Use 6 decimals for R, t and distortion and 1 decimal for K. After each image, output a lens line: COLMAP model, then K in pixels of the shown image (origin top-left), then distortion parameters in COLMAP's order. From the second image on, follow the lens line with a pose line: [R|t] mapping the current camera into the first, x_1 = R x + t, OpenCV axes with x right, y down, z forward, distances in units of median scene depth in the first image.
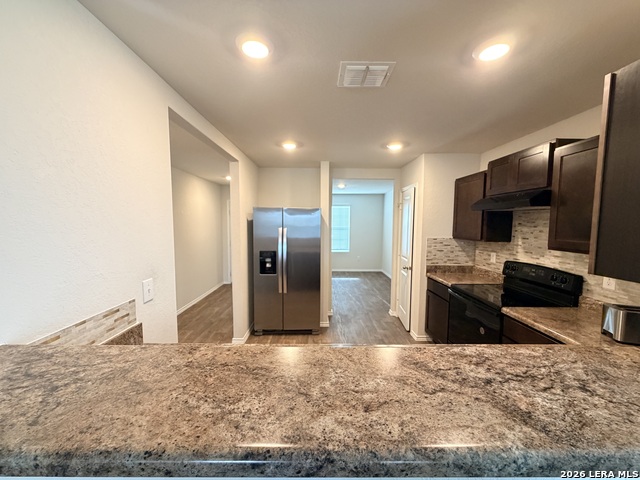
lens RADIAL K [[256.5, 0, 320.8], [0, 256.5, 244.0], [0, 0, 1]] dist [-0.002363, 0.000039]
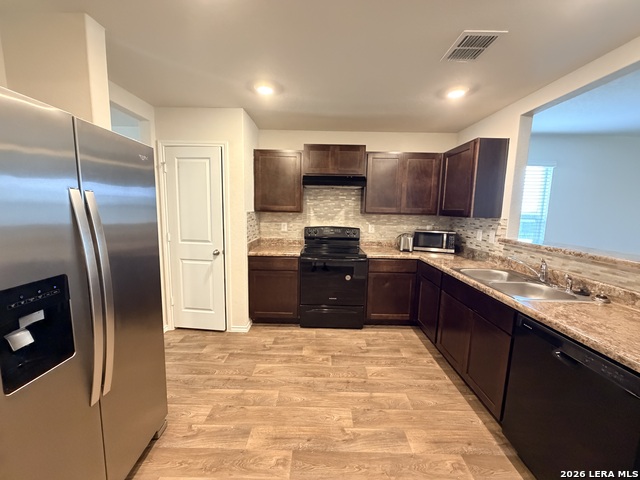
lens RADIAL K [[256.5, 0, 319.3], [0, 256.5, 239.5], [0, 0, 1]] dist [-0.002363, 0.000039]
pose [[0.014851, -0.119252, 0.992753, -0.476334], [0.067556, 0.990713, 0.117996, -0.016433], [-0.997605, 0.065314, 0.022769, 0.780654]]
